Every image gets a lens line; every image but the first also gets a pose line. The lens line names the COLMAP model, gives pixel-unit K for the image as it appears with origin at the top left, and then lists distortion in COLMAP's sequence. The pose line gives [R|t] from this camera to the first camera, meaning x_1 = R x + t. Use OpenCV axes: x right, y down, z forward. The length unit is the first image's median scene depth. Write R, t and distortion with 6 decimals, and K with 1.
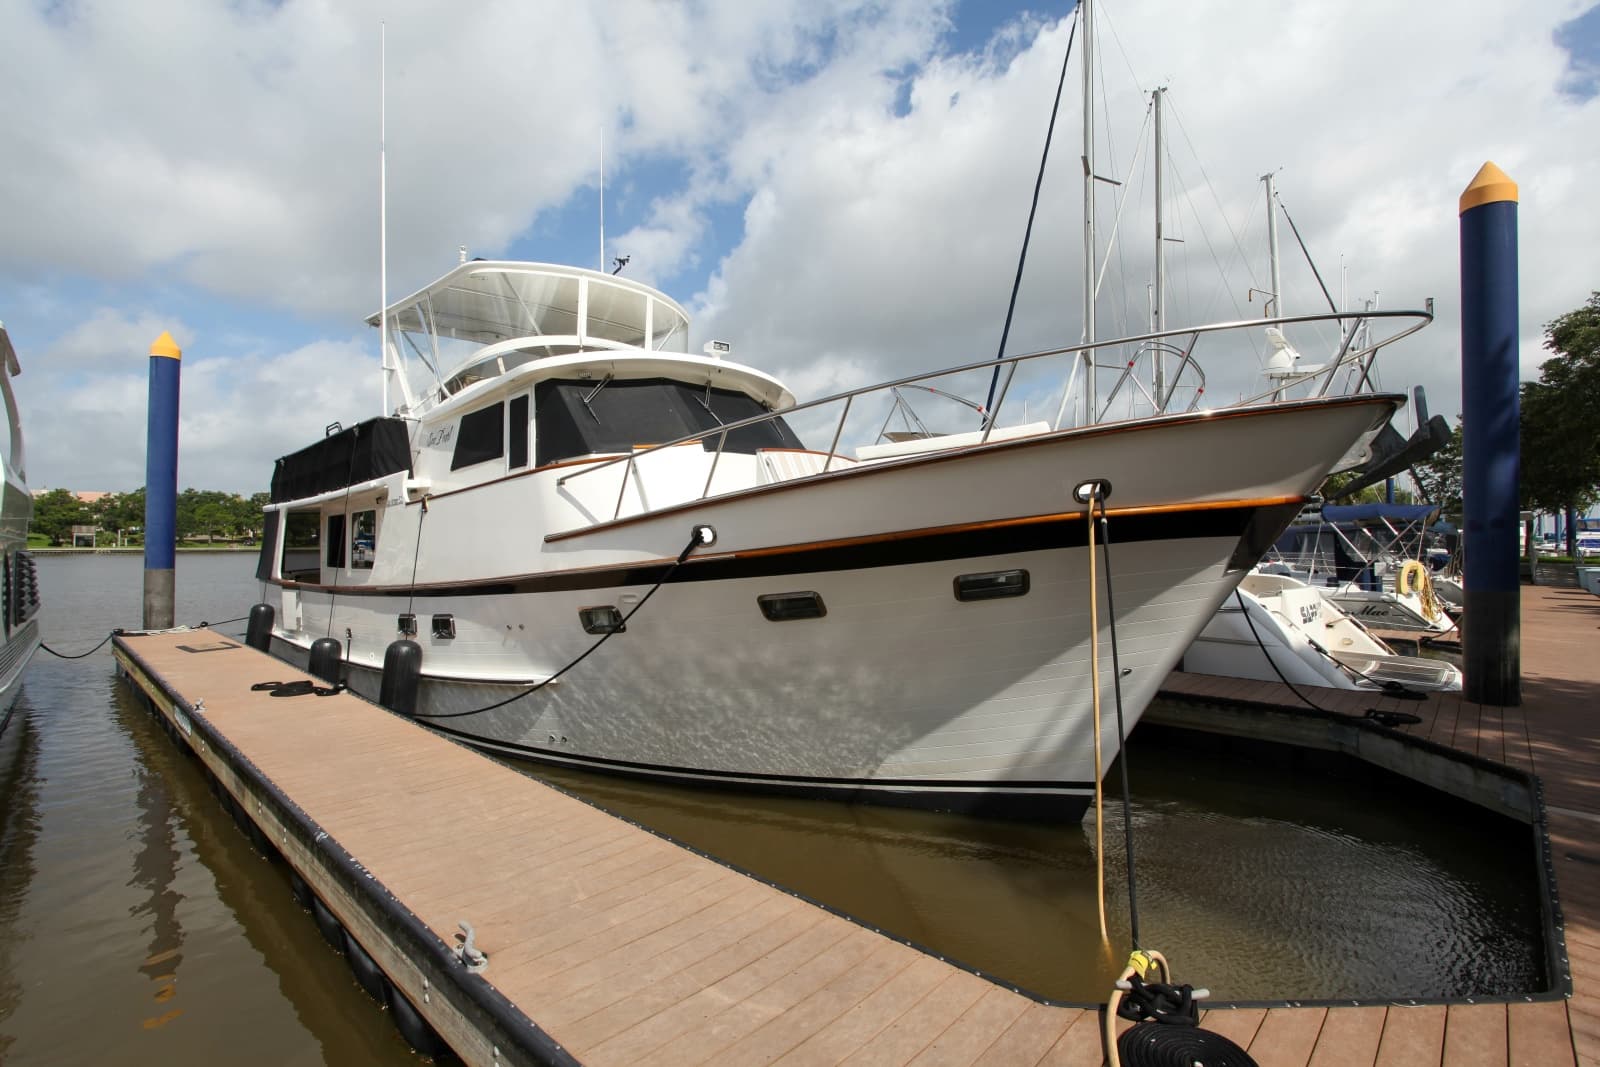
lens RADIAL K [[783.0, 0, 800.0], [0, 783.0, 533.5], [0, 0, 1]] dist [-0.069337, 0.033221]
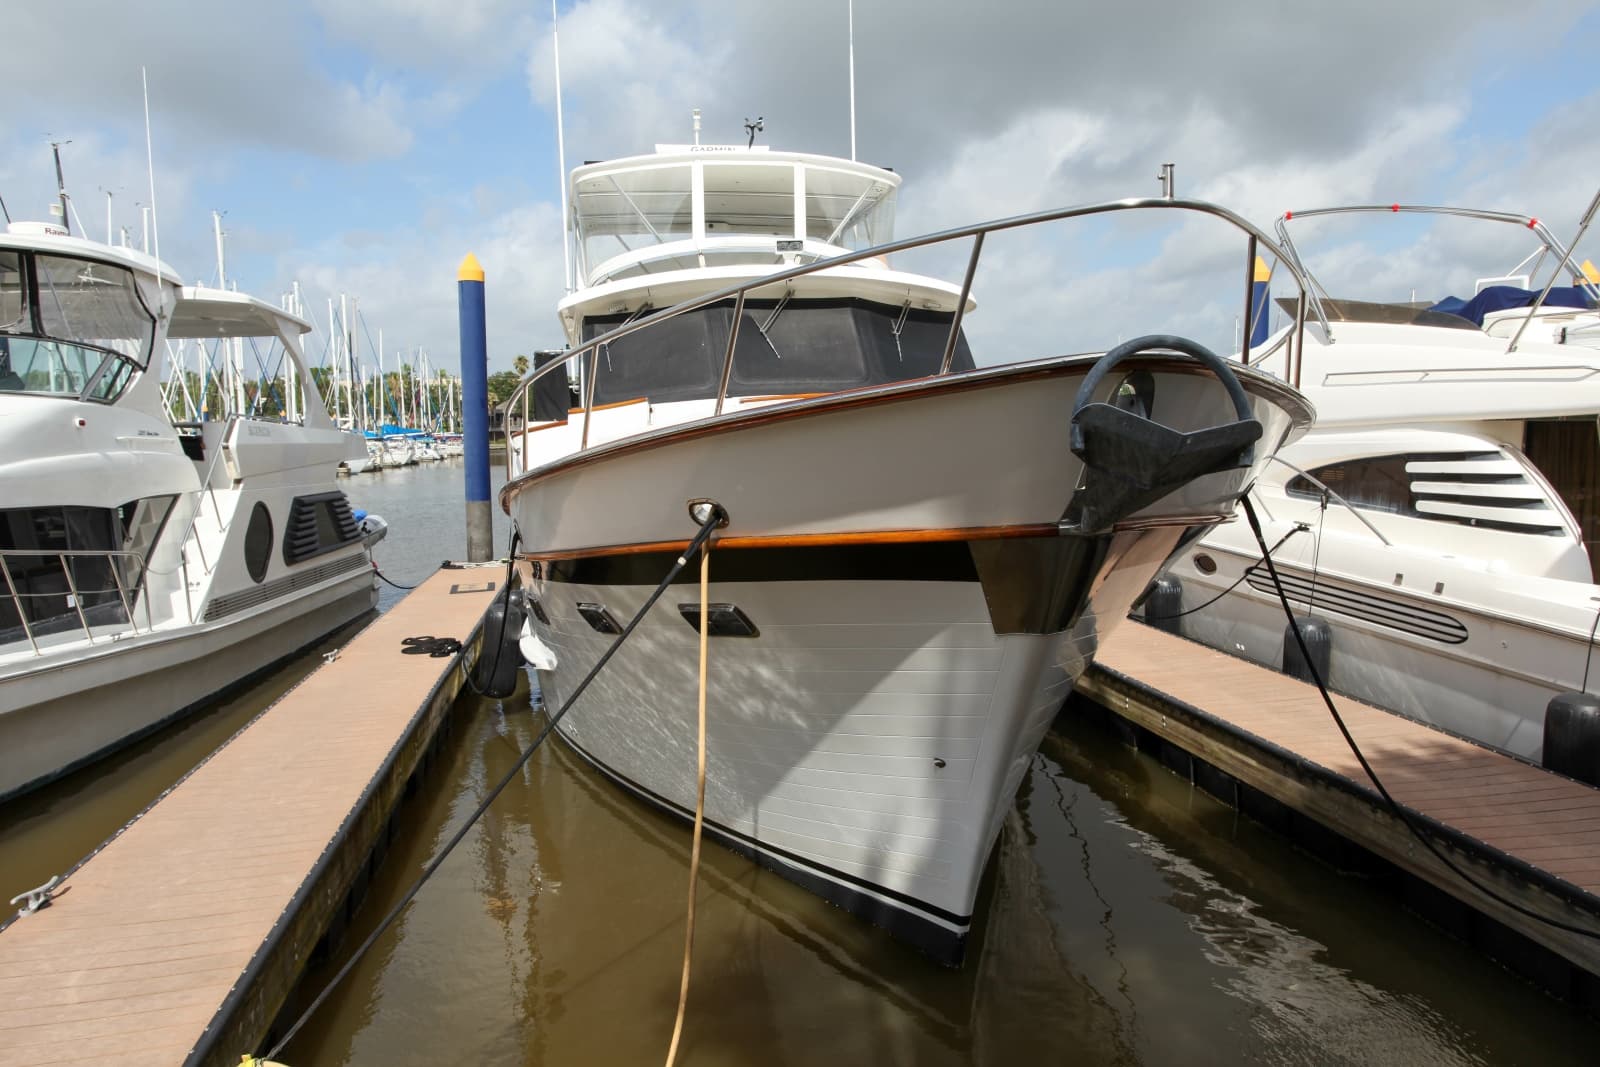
lens RADIAL K [[1154.5, 0, 799.2], [0, 1154.5, 536.9], [0, 0, 1]] dist [-0.035508, 0.041070]
pose [[0.795204, 0.042402, -0.604857, 0.544920], [0.025934, 0.994261, 0.103795, -0.071028], [0.605787, -0.098225, 0.789540, 0.098766]]
